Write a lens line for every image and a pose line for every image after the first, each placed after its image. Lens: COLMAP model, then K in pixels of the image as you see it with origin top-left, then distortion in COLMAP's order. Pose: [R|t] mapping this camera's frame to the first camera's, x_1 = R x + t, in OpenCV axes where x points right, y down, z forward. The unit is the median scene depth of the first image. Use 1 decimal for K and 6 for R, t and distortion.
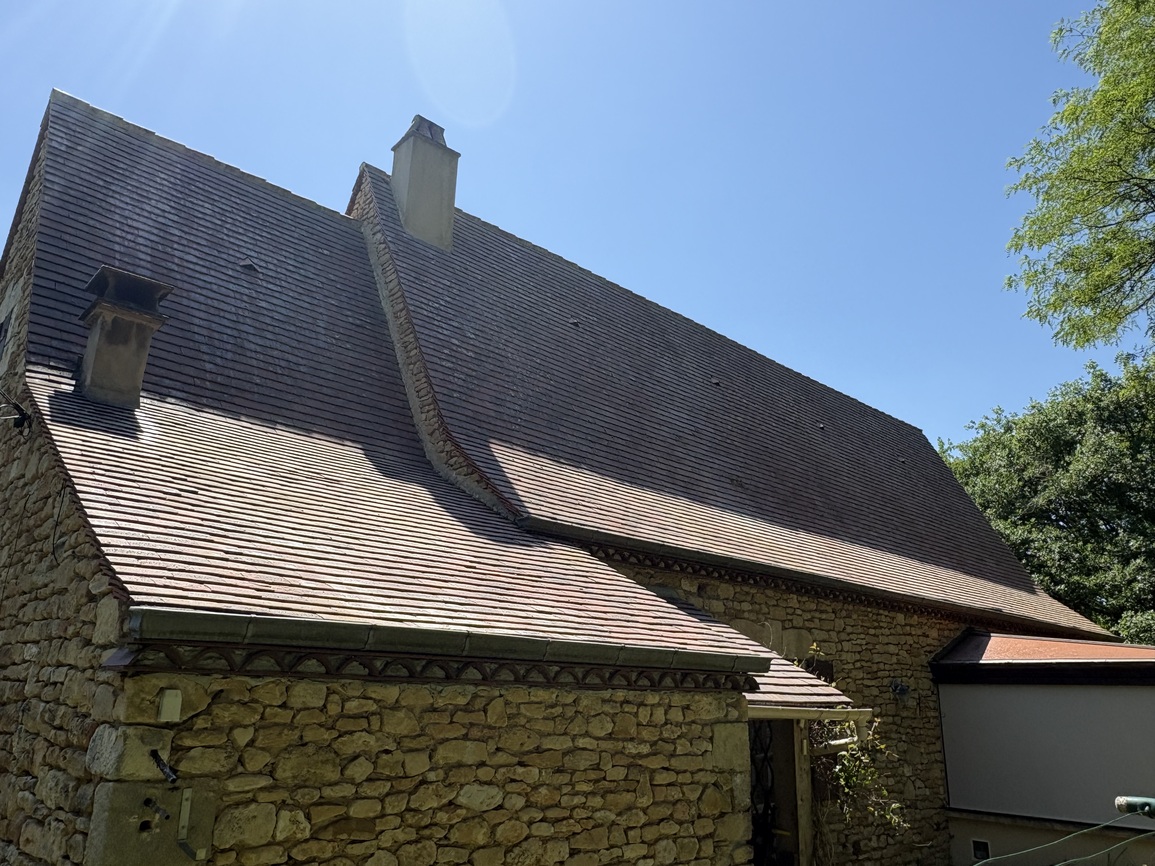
lens RADIAL K [[835.3, 0, 577.5], [0, 835.3, 433.0], [0, 0, 1]] dist [-0.004176, 0.004586]
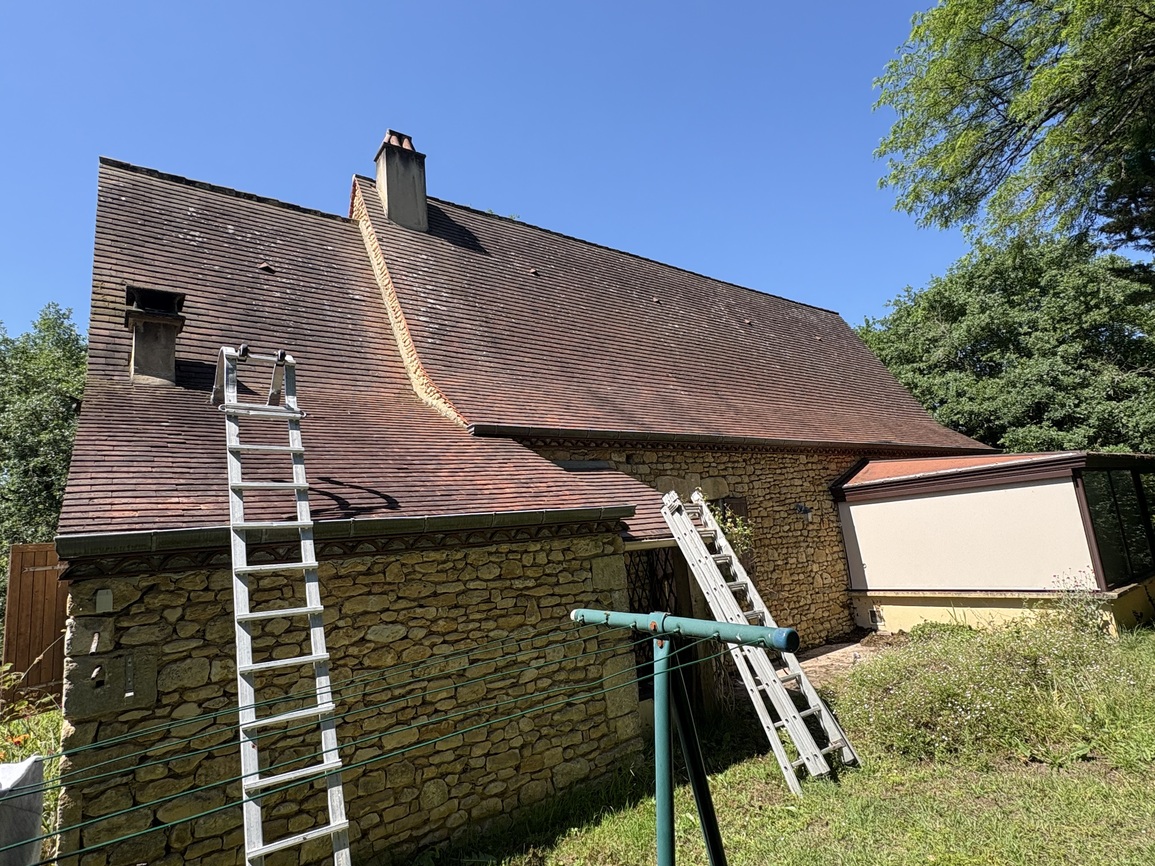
lens RADIAL K [[605.3, 0, 577.5], [0, 605.3, 433.0], [0, 0, 1]] dist [0.000041, -0.000316]
pose [[0.987424, -0.134342, -0.083345, 0.290483], [0.143903, 0.982051, 0.121935, 0.029620], [0.065468, -0.132395, 0.989033, 0.062912]]
